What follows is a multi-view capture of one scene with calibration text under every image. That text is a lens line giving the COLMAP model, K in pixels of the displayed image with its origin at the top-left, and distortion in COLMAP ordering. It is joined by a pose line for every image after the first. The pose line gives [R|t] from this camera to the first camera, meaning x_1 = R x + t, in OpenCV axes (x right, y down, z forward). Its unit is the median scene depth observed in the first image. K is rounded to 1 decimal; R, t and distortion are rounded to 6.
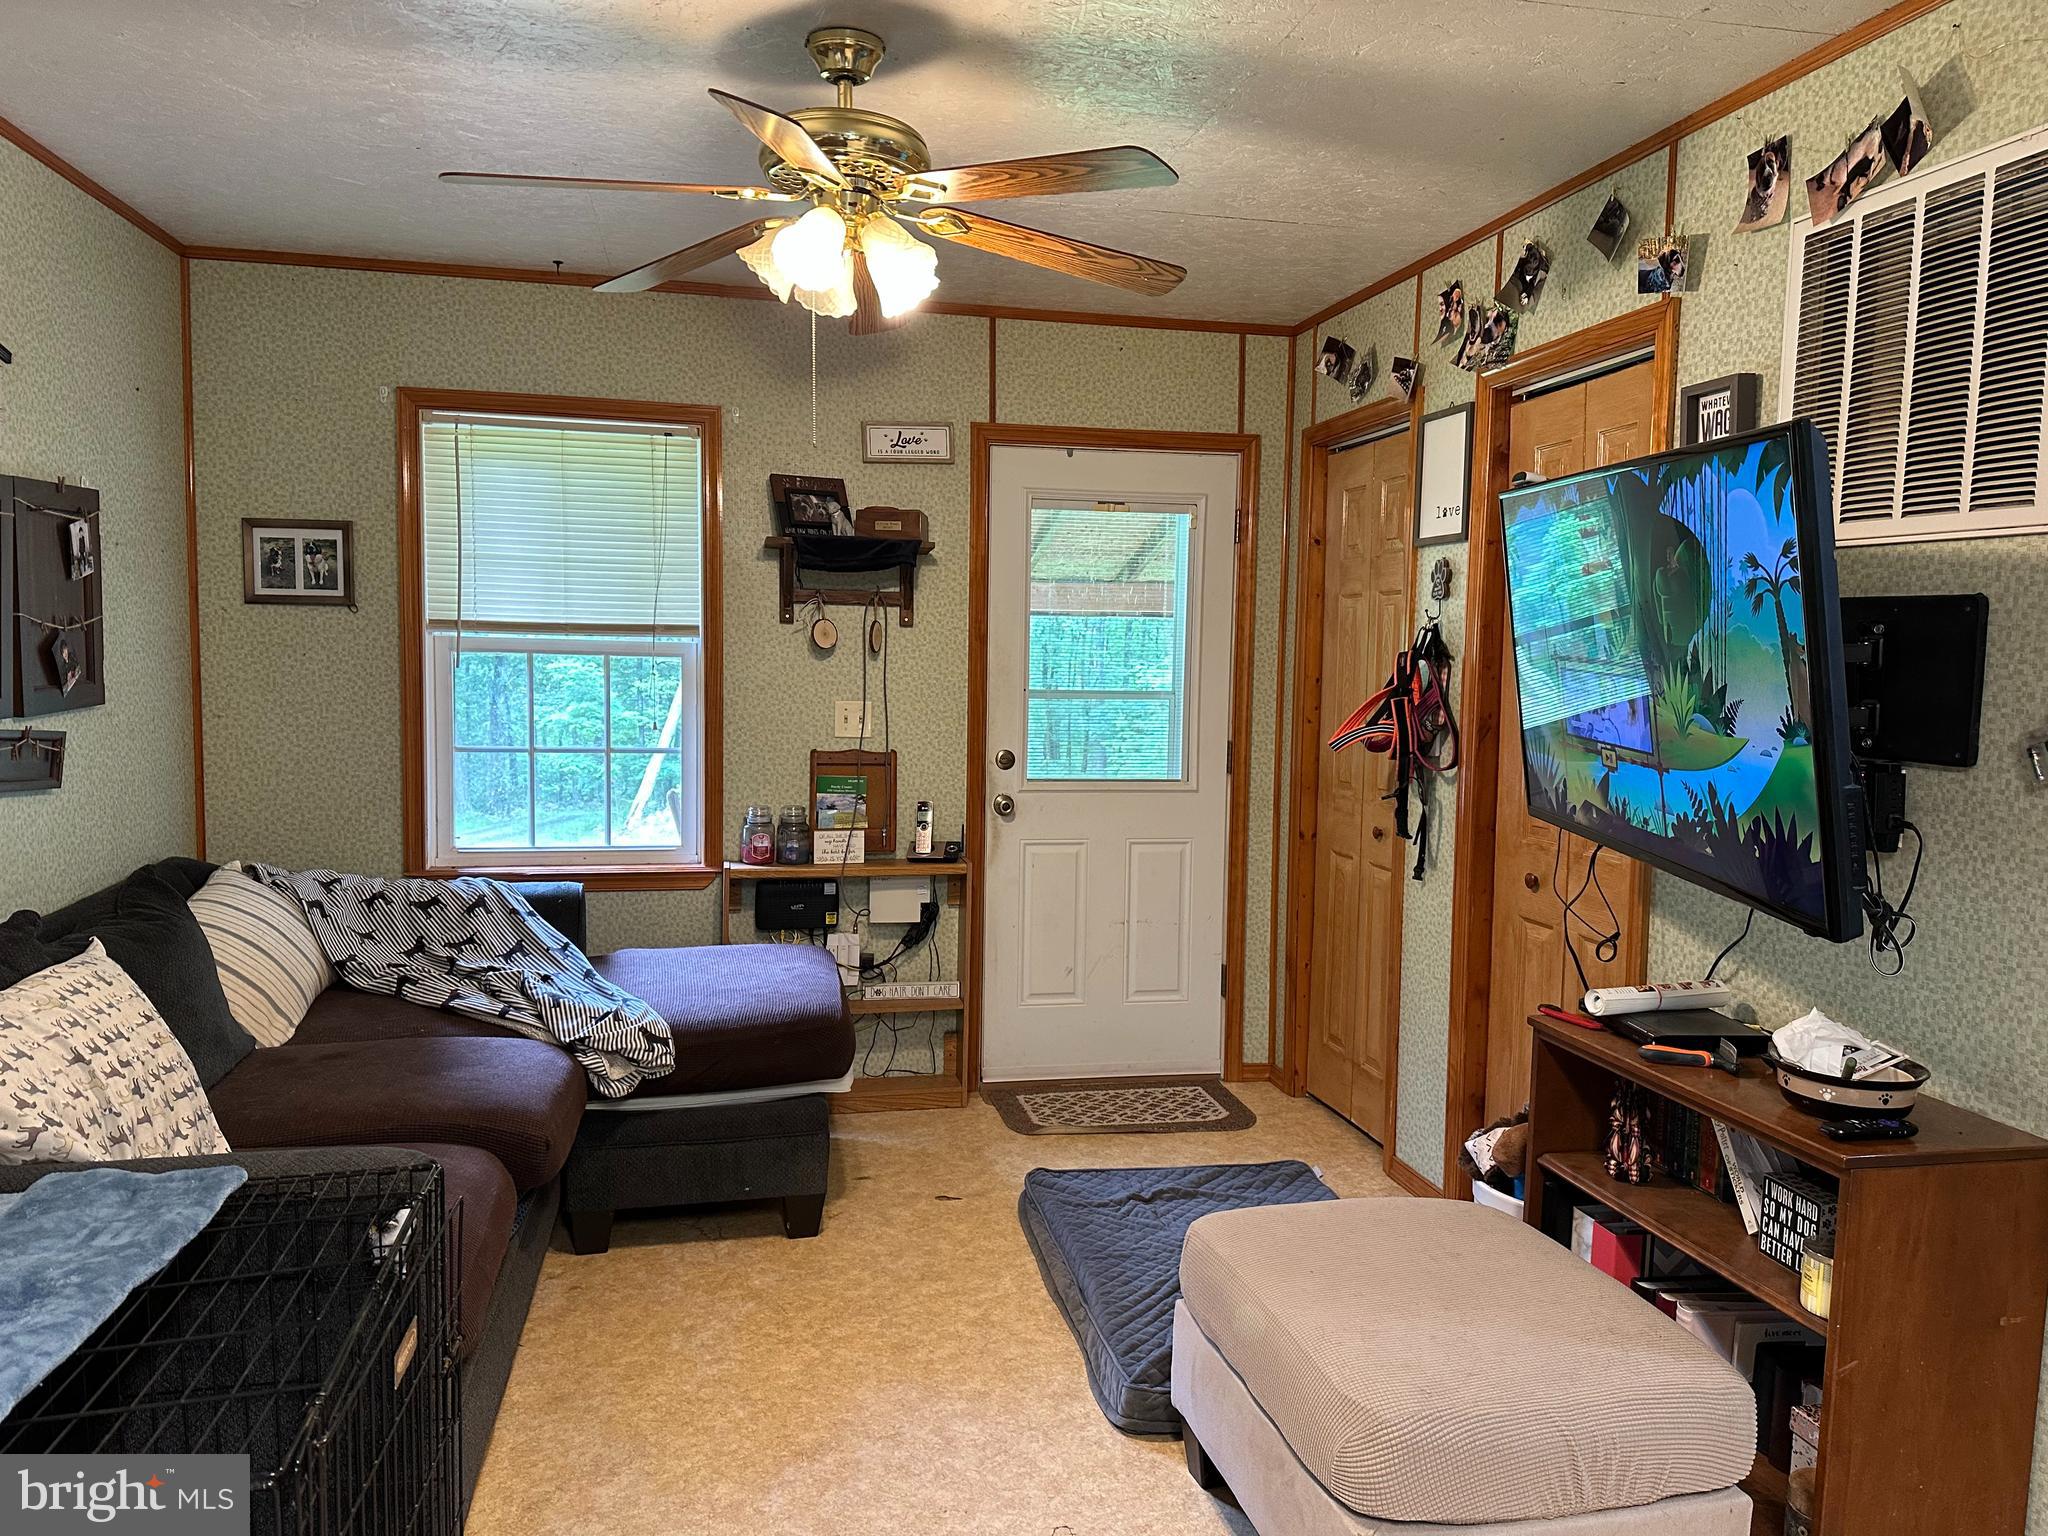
lens RADIAL K [[1451.8, 0, 1027.1], [0, 1451.8, 785.5], [0, 0, 1]] dist [0.064531, -0.069282]
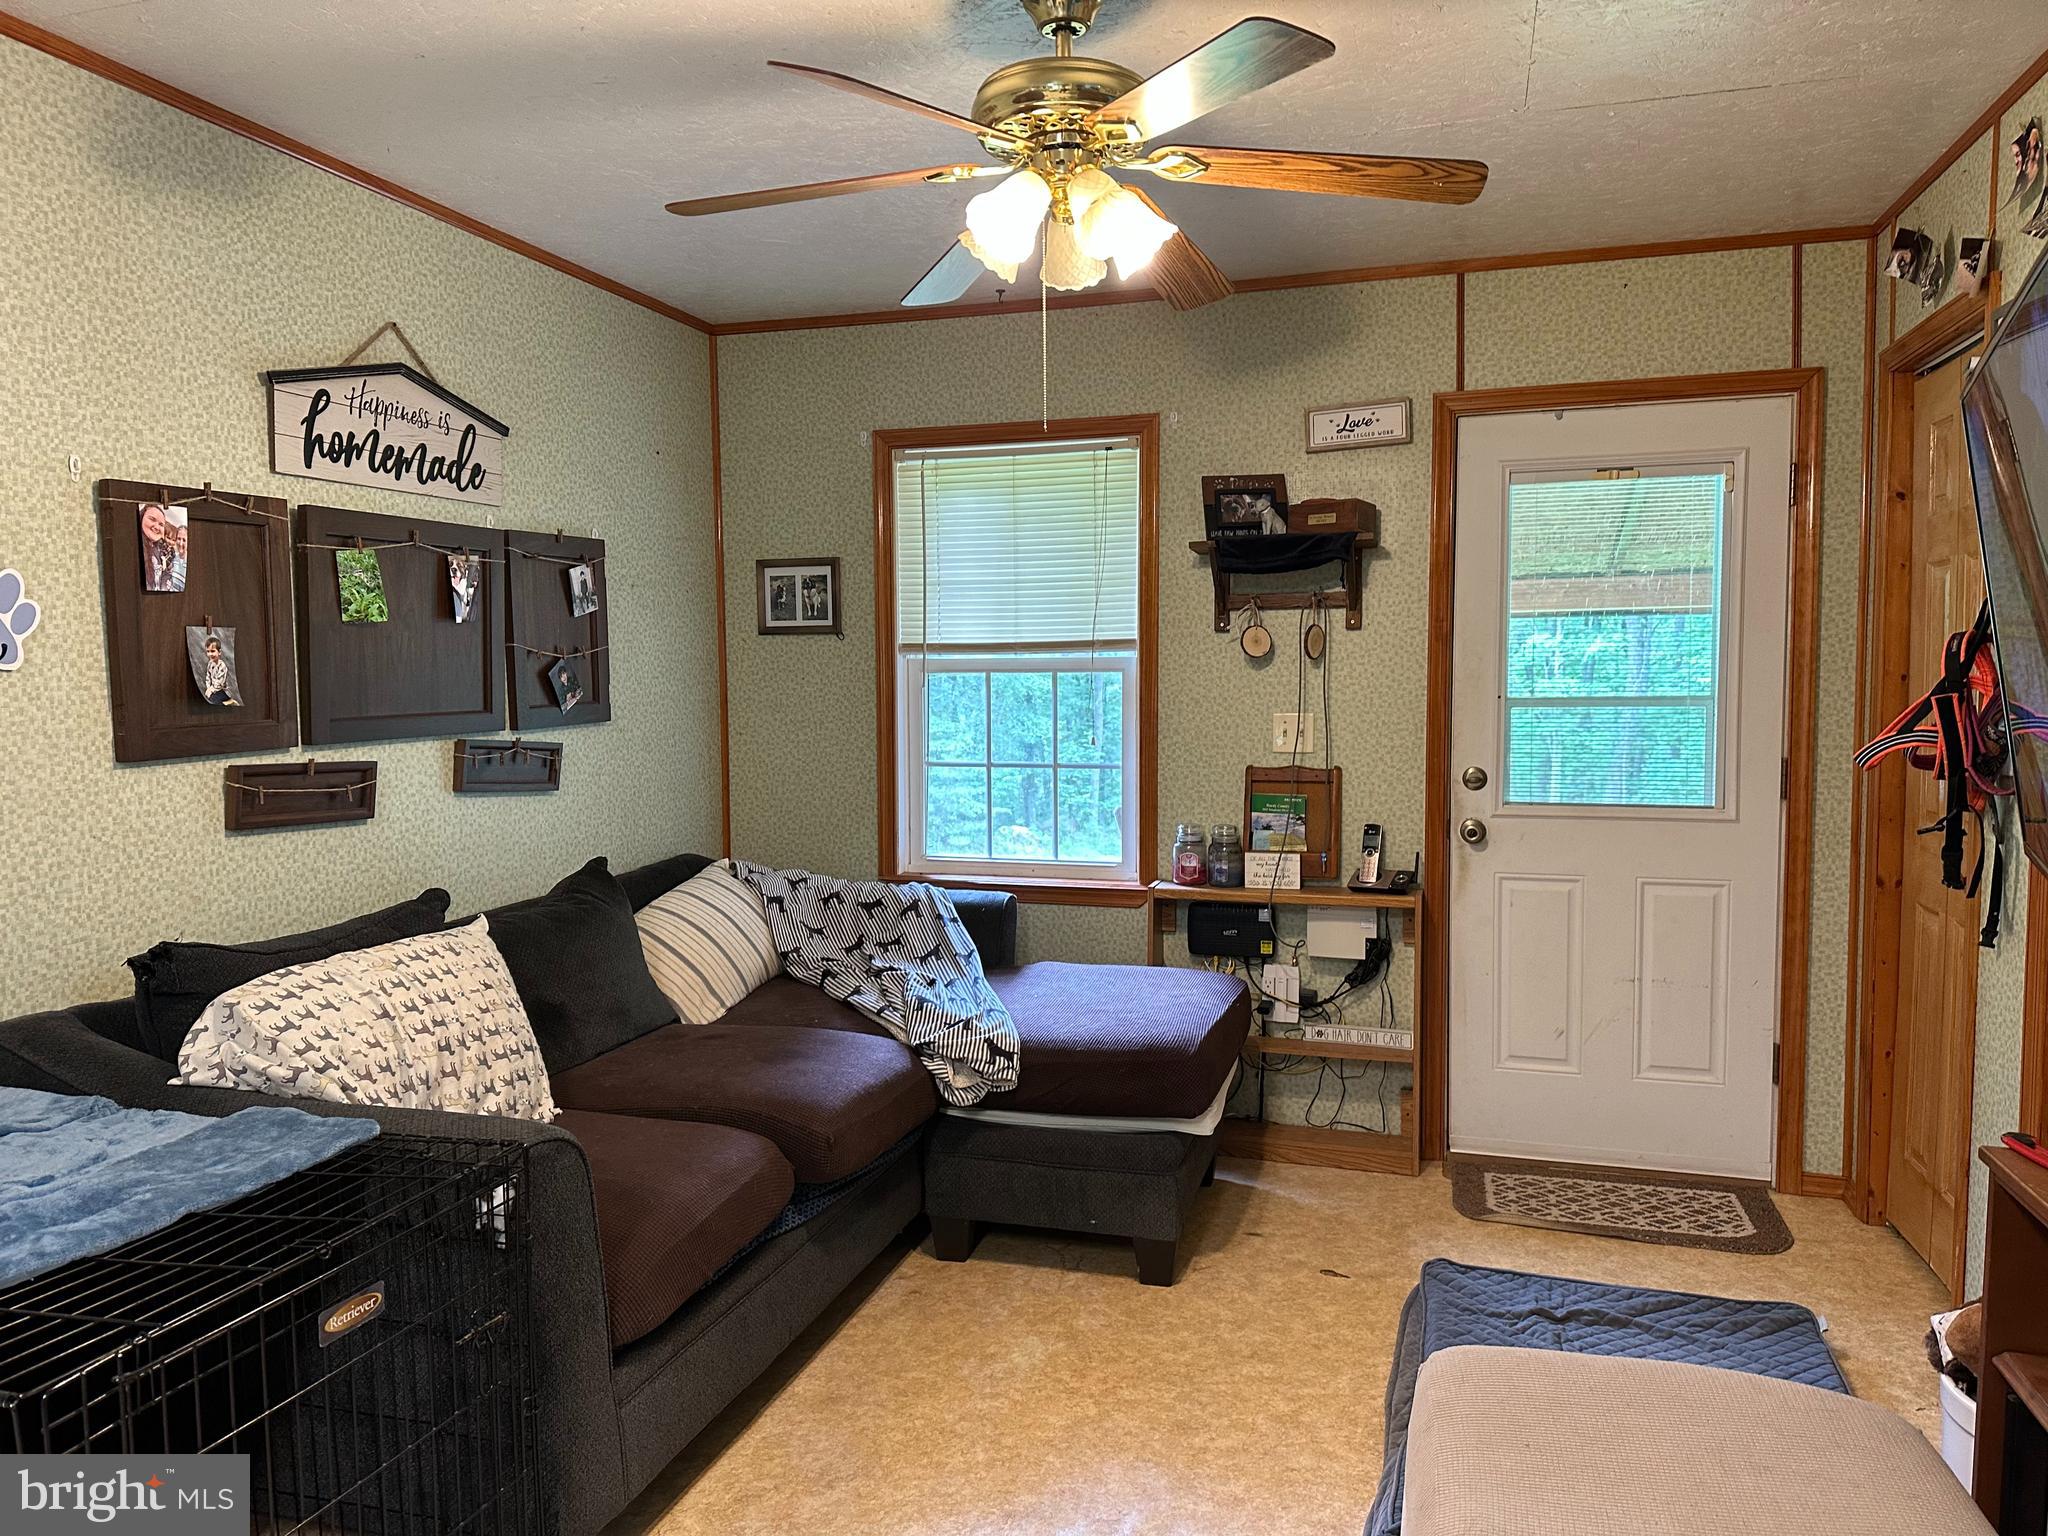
lens RADIAL K [[1451.8, 0, 888.4], [0, 1451.8, 772.0], [0, 0, 1]] dist [0.064531, -0.069282]
pose [[0.868864, 0.008905, -0.494970, 0.122515], [-0.022248, 0.999530, -0.021072, 0.004737], [0.494550, 0.029321, 0.868654, 0.075534]]
